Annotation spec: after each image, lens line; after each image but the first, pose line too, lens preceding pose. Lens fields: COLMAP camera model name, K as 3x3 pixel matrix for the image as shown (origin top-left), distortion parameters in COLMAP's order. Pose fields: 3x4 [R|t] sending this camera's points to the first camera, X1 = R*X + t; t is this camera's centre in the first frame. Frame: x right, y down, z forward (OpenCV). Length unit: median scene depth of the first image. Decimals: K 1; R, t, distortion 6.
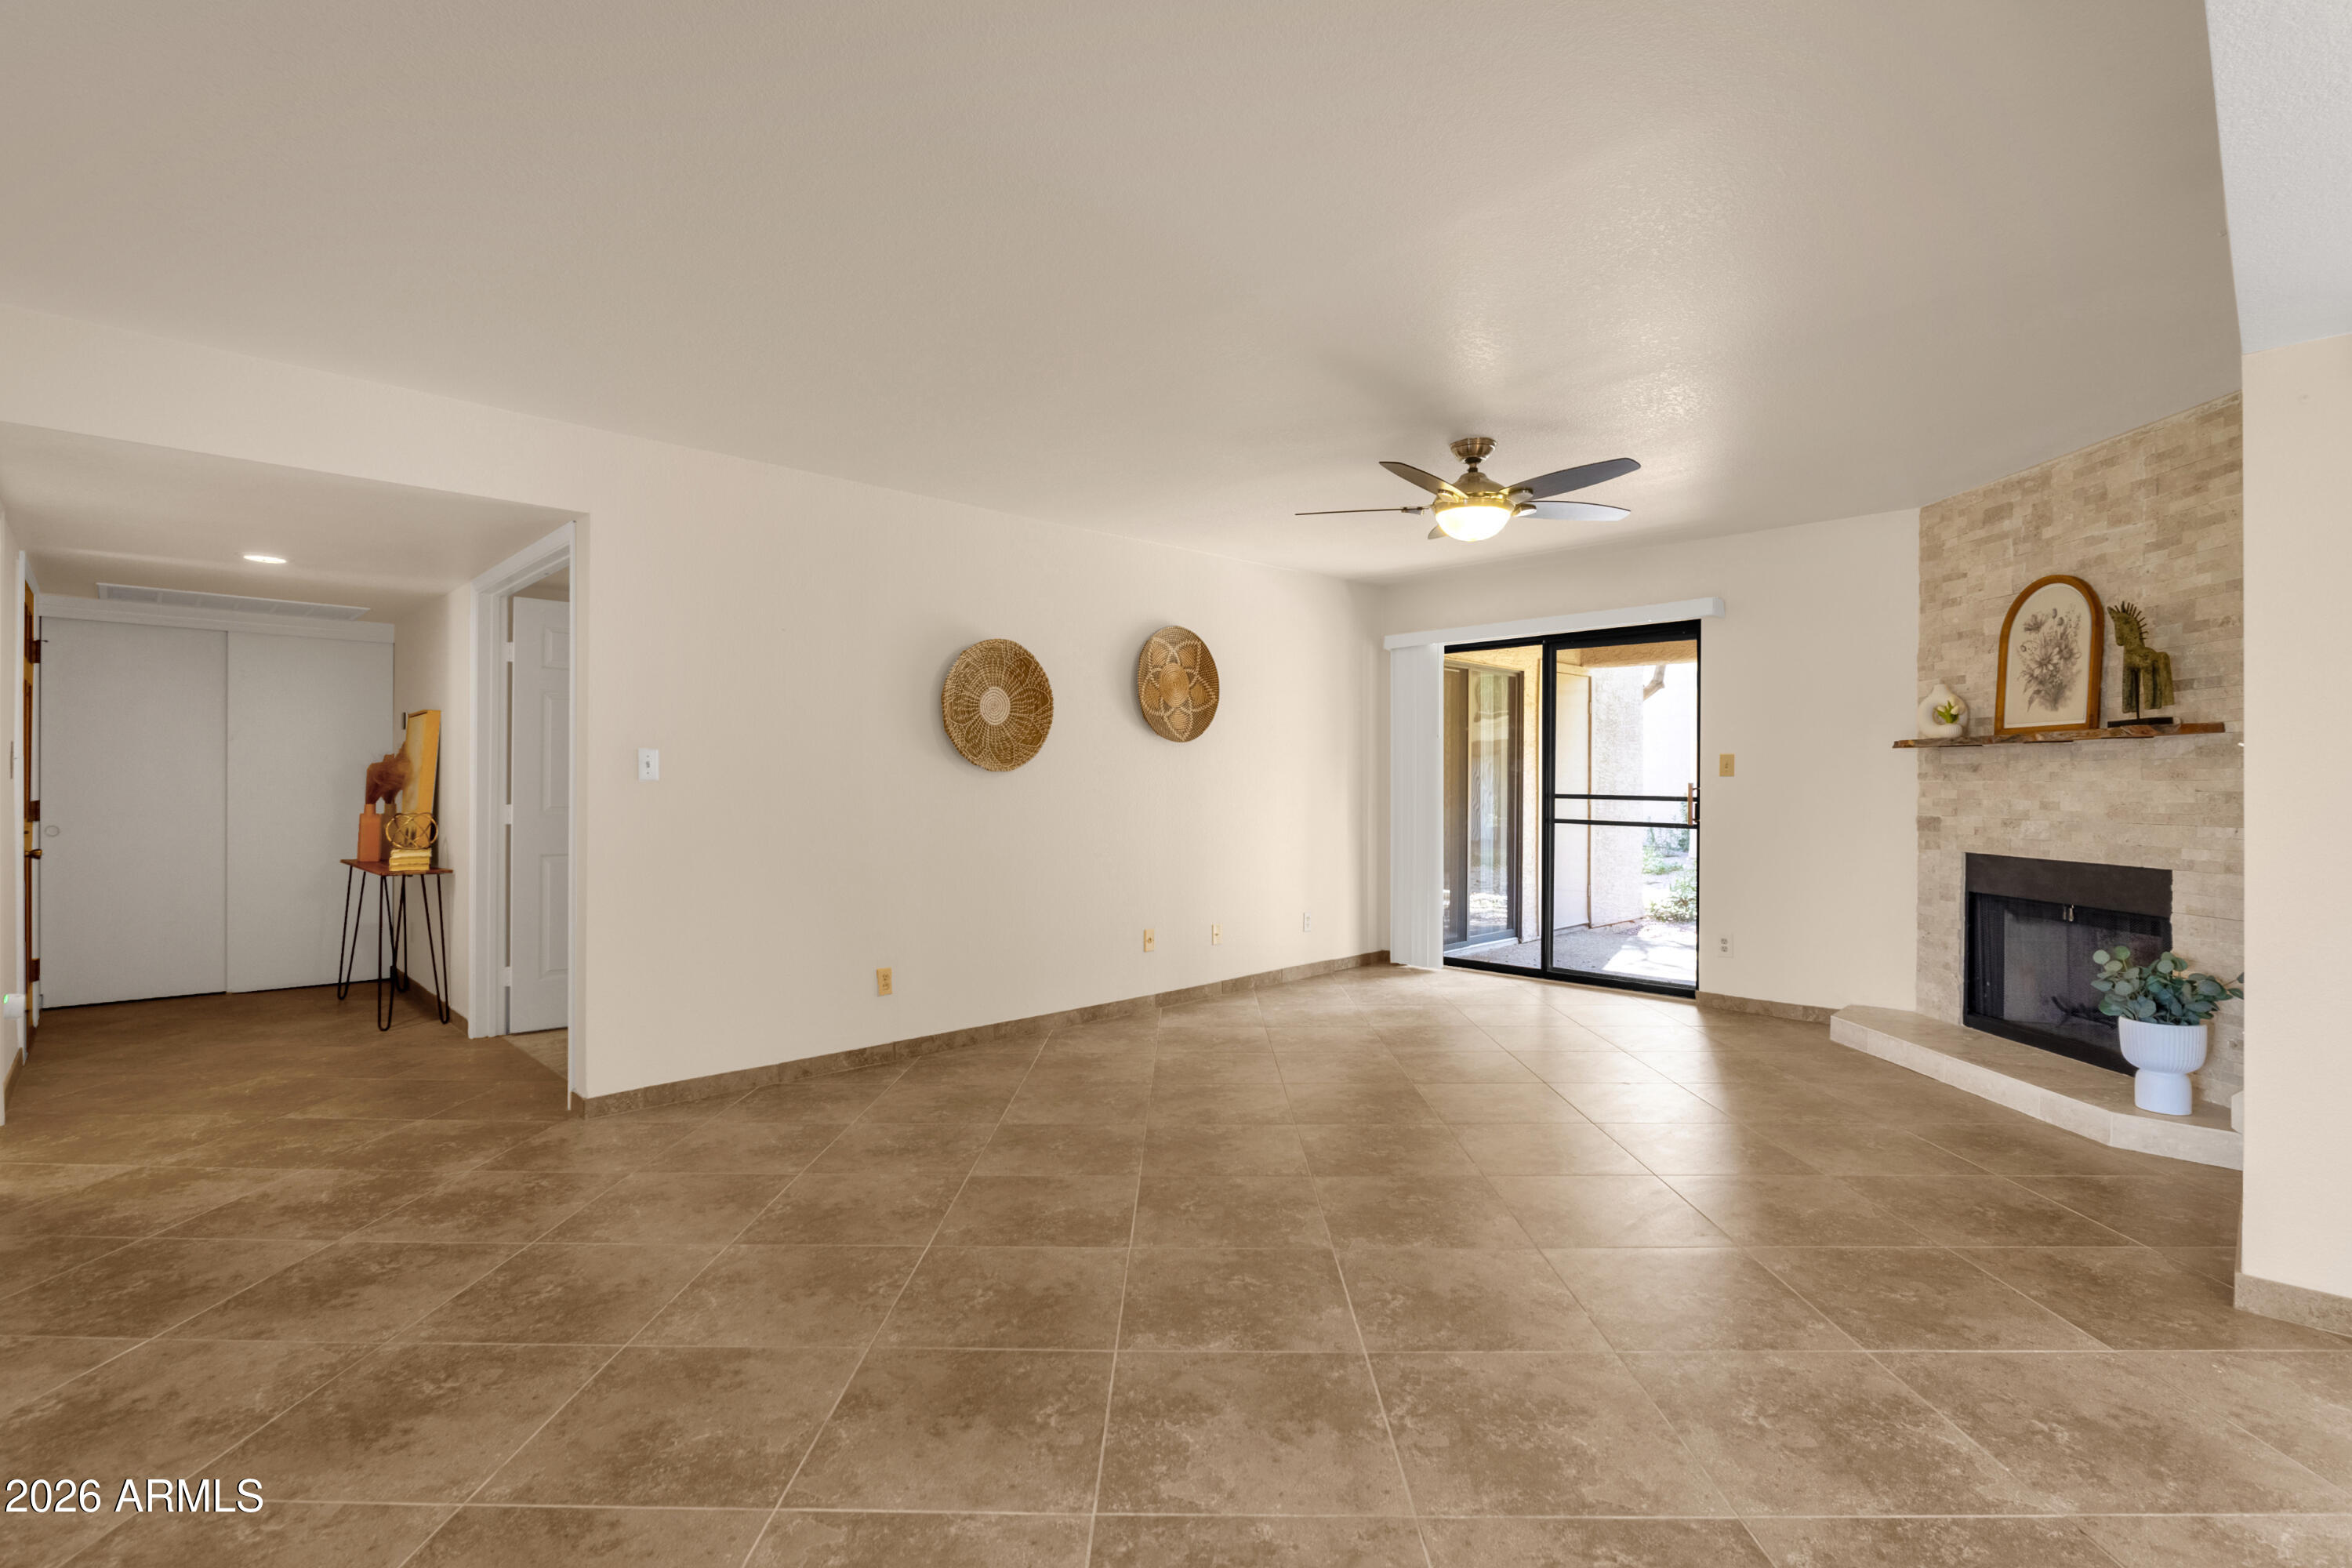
lens RADIAL K [[1113.8, 0, 1184.9], [0, 1113.8, 786.3], [0, 0, 1]] dist [-0.010265, -0.000116]
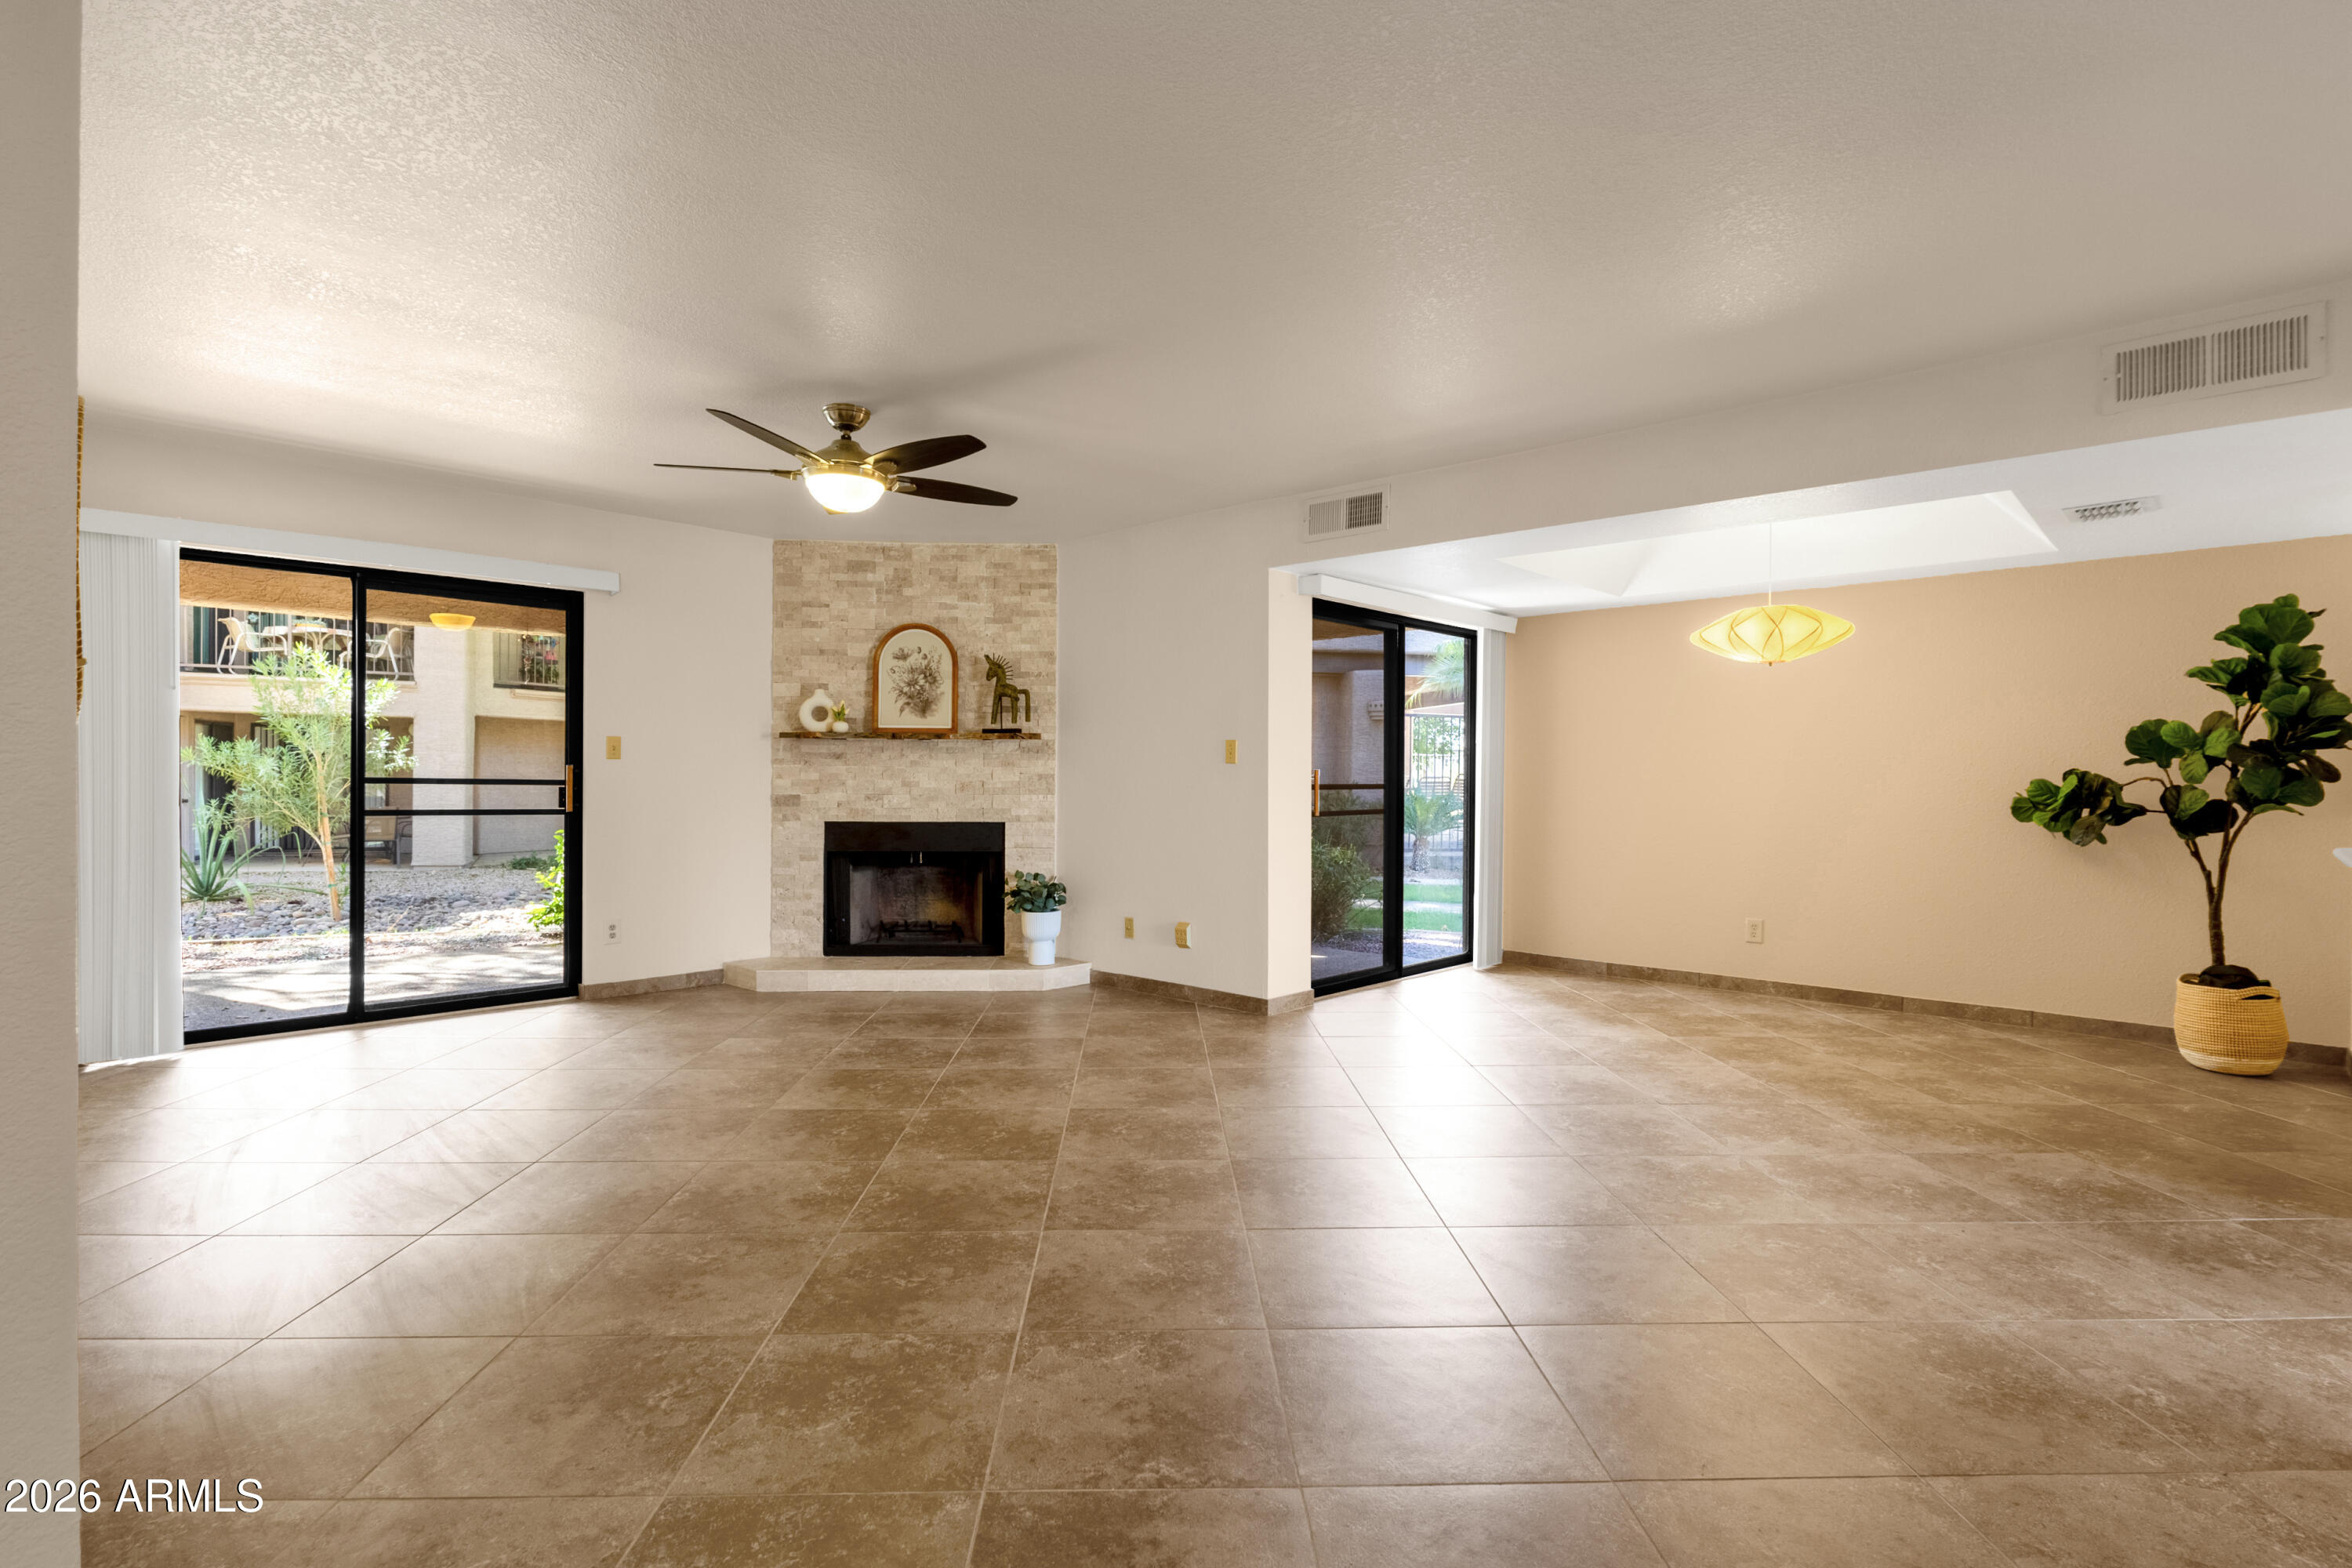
lens RADIAL K [[1113.8, 0, 1184.9], [0, 1113.8, 786.3], [0, 0, 1]] dist [-0.010265, -0.000116]
pose [[-0.036556, -0.011515, 0.999265, -0.662232], [-0.003254, 0.999930, 0.011404, 0.002986], [-0.999326, -0.002834, -0.036591, 0.694162]]
